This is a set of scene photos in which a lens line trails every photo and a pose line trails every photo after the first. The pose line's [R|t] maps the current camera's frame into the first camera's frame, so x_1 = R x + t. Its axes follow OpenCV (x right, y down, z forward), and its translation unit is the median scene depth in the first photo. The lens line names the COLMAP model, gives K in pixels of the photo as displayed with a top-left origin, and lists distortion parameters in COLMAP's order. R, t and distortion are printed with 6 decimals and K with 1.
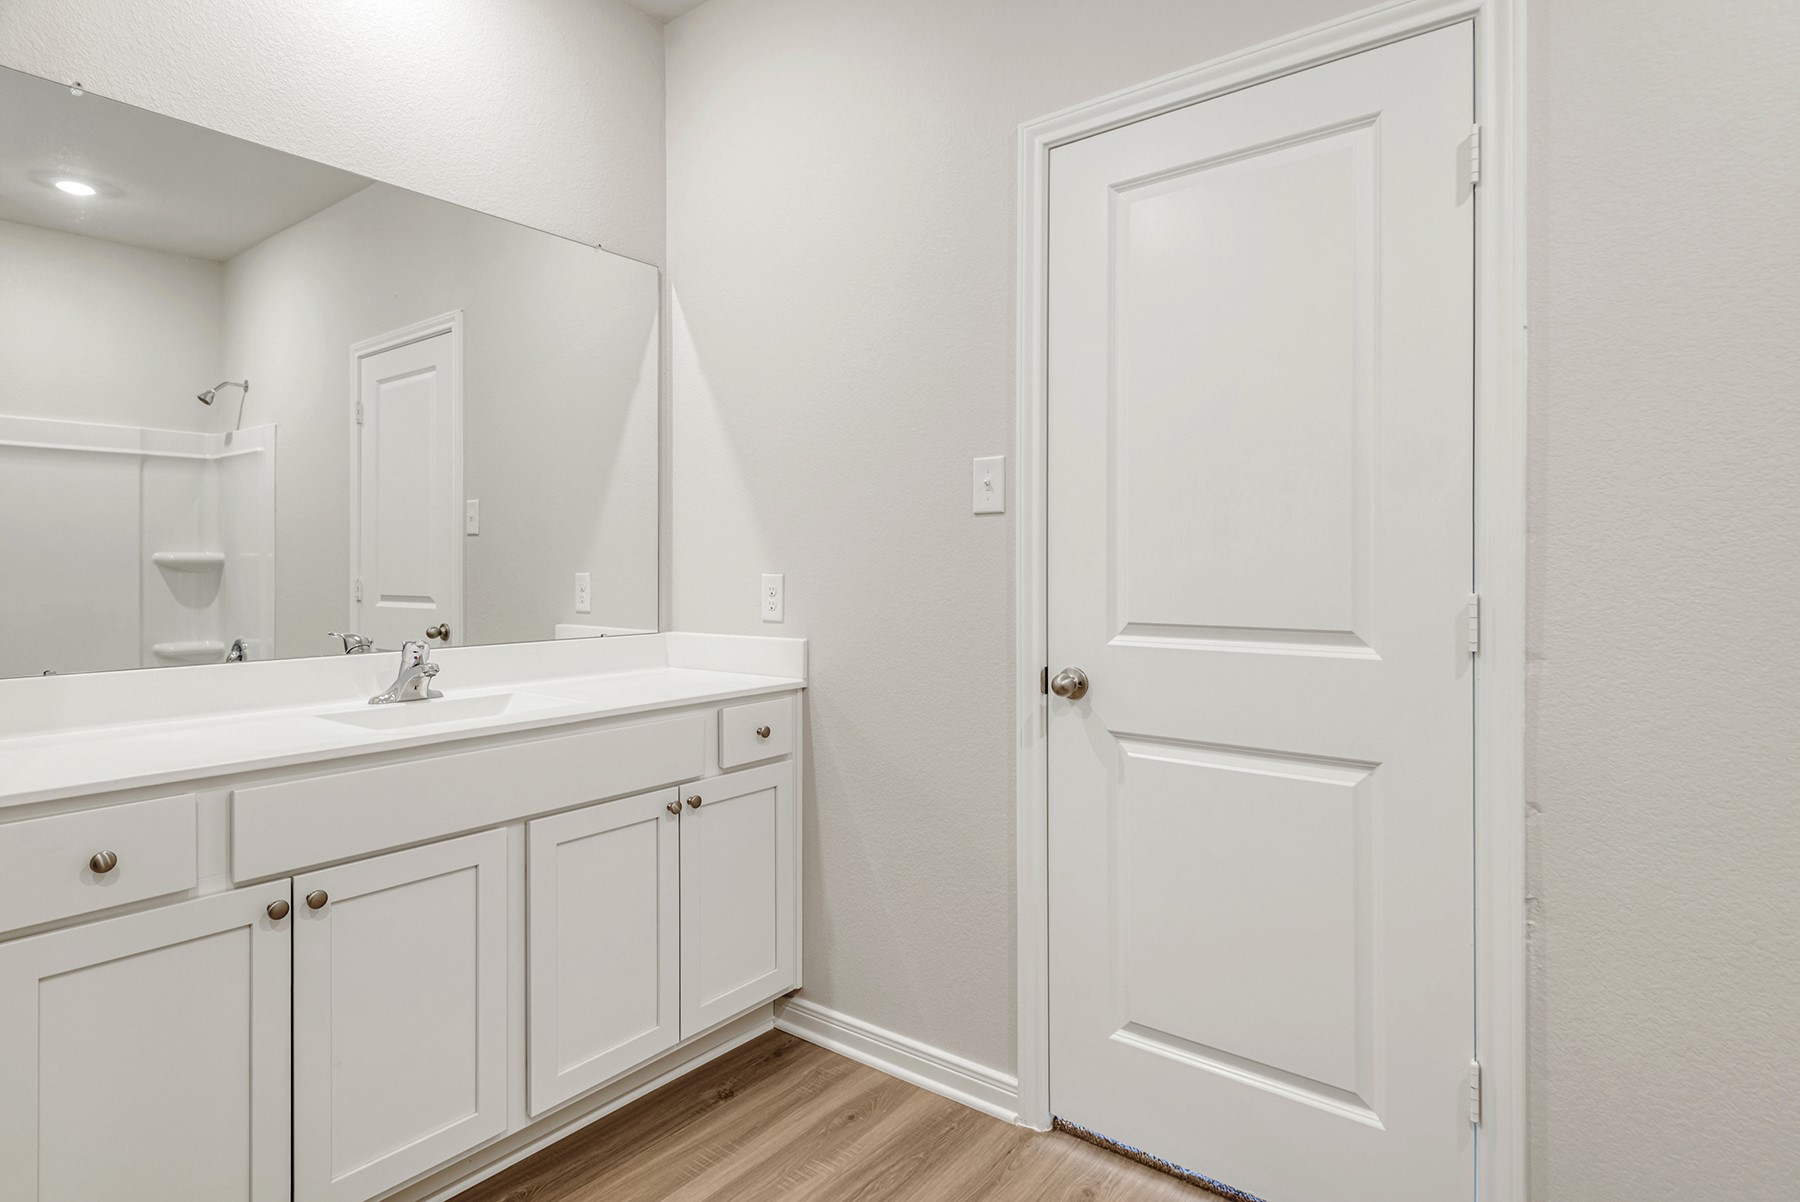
lens RADIAL K [[943.1, 0, 899.6], [0, 943.1, 563.9], [0, 0, 1]] dist [-0.000463, -0.000391]
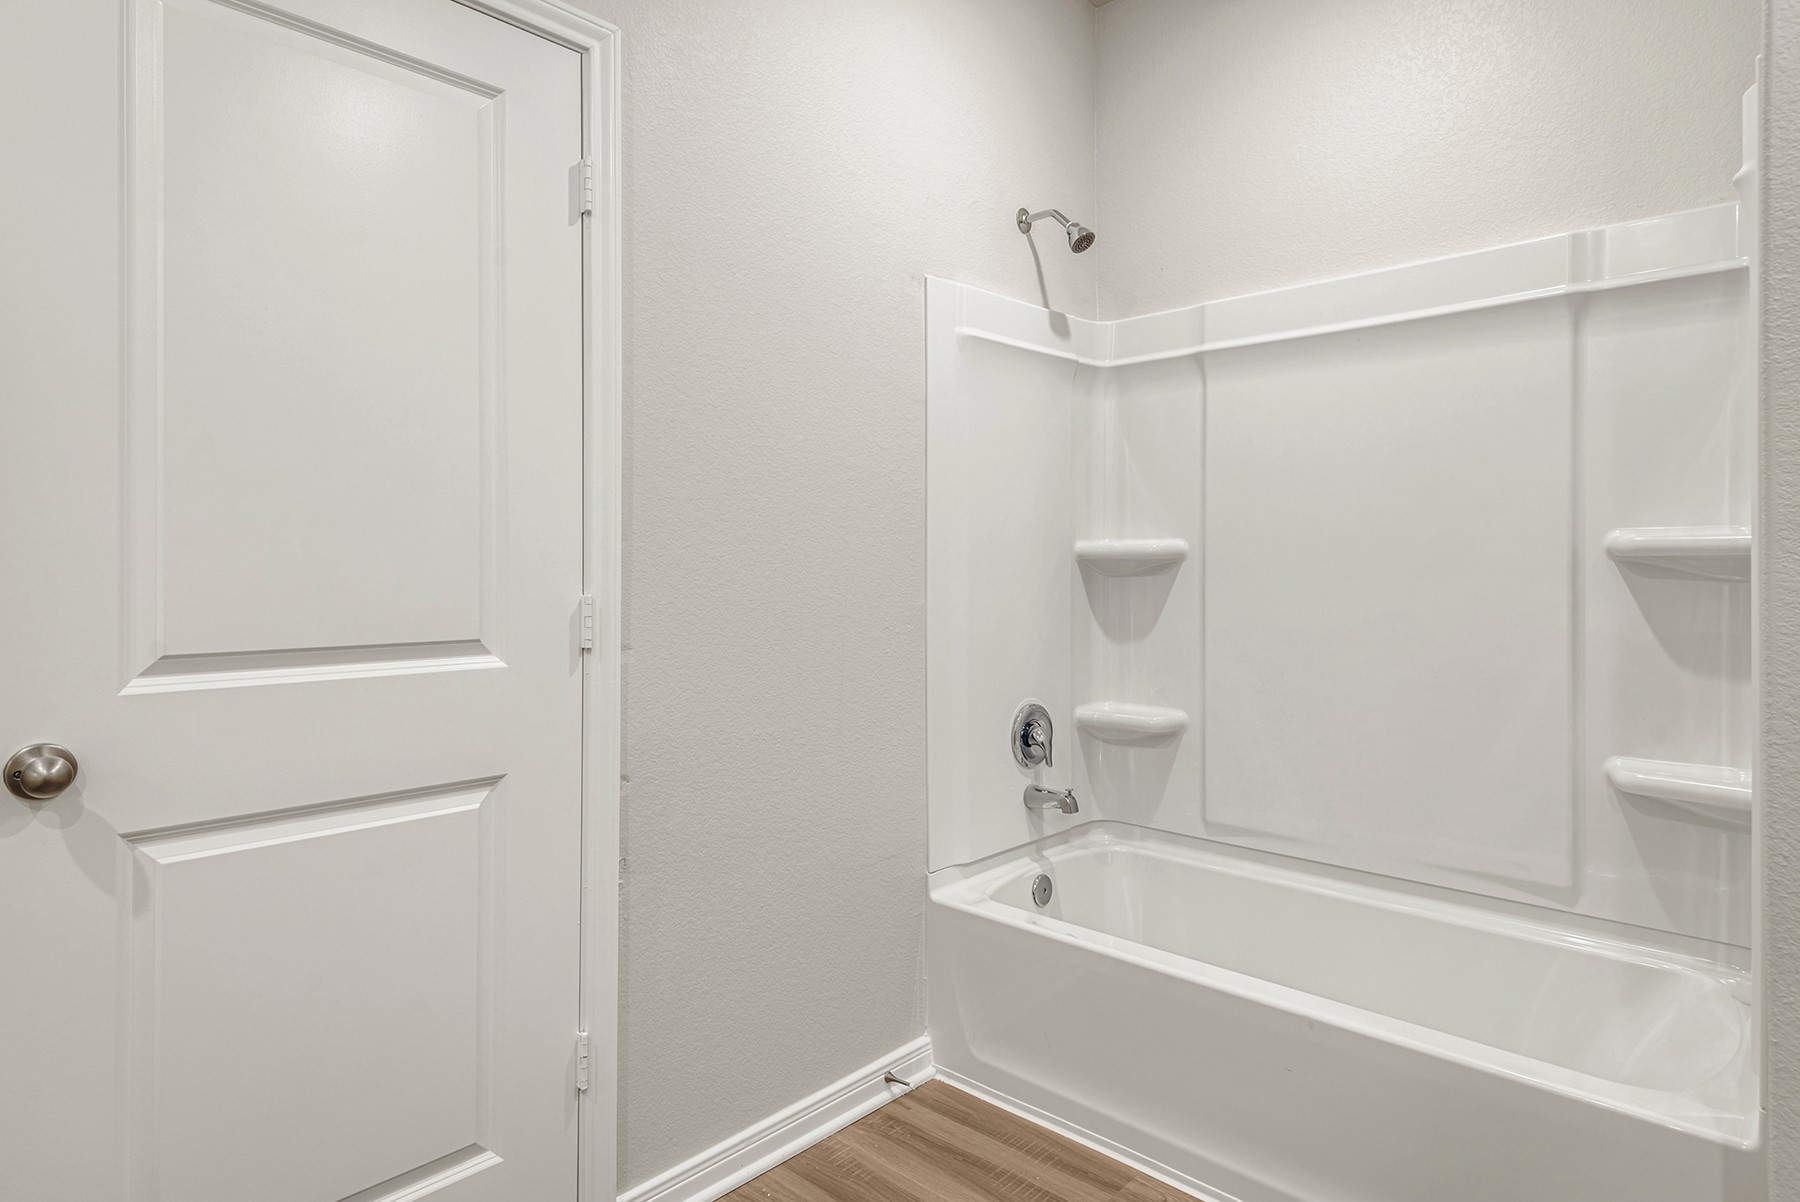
lens RADIAL K [[1012.1, 0, 901.3], [0, 1012.1, 567.2], [0, 0, 1]] dist [0.023729, -0.000072]
pose [[0.084521, 0.002220, 0.996419, -0.472471], [-0.001701, 0.999996, -0.002083, 0.002469], [-0.996420, -0.001518, 0.084524, 0.504272]]
